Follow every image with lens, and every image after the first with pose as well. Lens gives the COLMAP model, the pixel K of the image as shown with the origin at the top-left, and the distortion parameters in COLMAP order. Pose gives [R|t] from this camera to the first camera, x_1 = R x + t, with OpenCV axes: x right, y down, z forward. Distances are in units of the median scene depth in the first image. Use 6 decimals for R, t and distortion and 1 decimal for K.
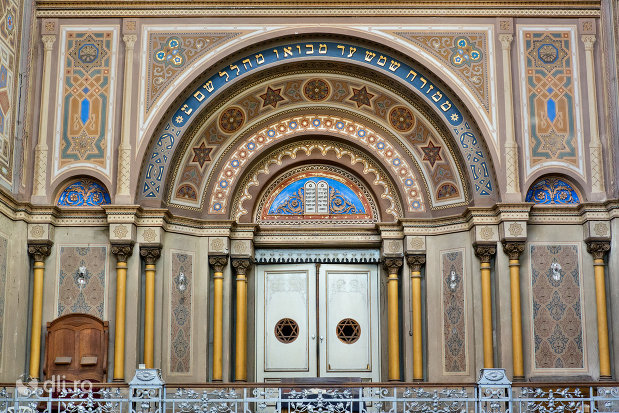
lens RADIAL K [[986.1, 0, 315.8], [0, 986.1, 202.7], [0, 0, 1]] dist [-0.069471, 0.000000]
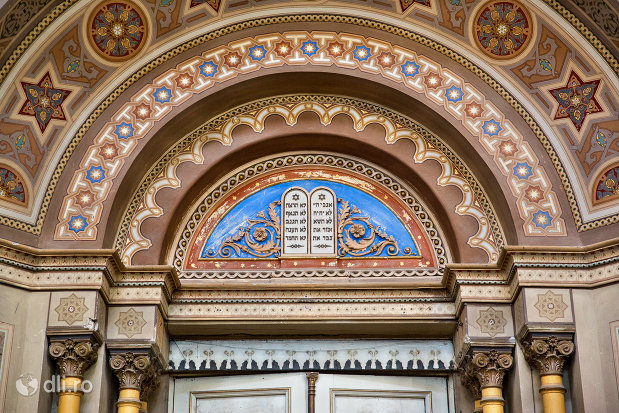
lens RADIAL K [[1149.4, 0, 310.1], [0, 1149.4, 201.3], [0, 0, 1]] dist [0.227034, 0.000000]
pose [[0.999983, 0.001735, 0.005623, -0.001877], [-0.000513, 0.977616, -0.210395, 0.098917], [-0.005862, 0.210388, 0.977600, 0.498406]]
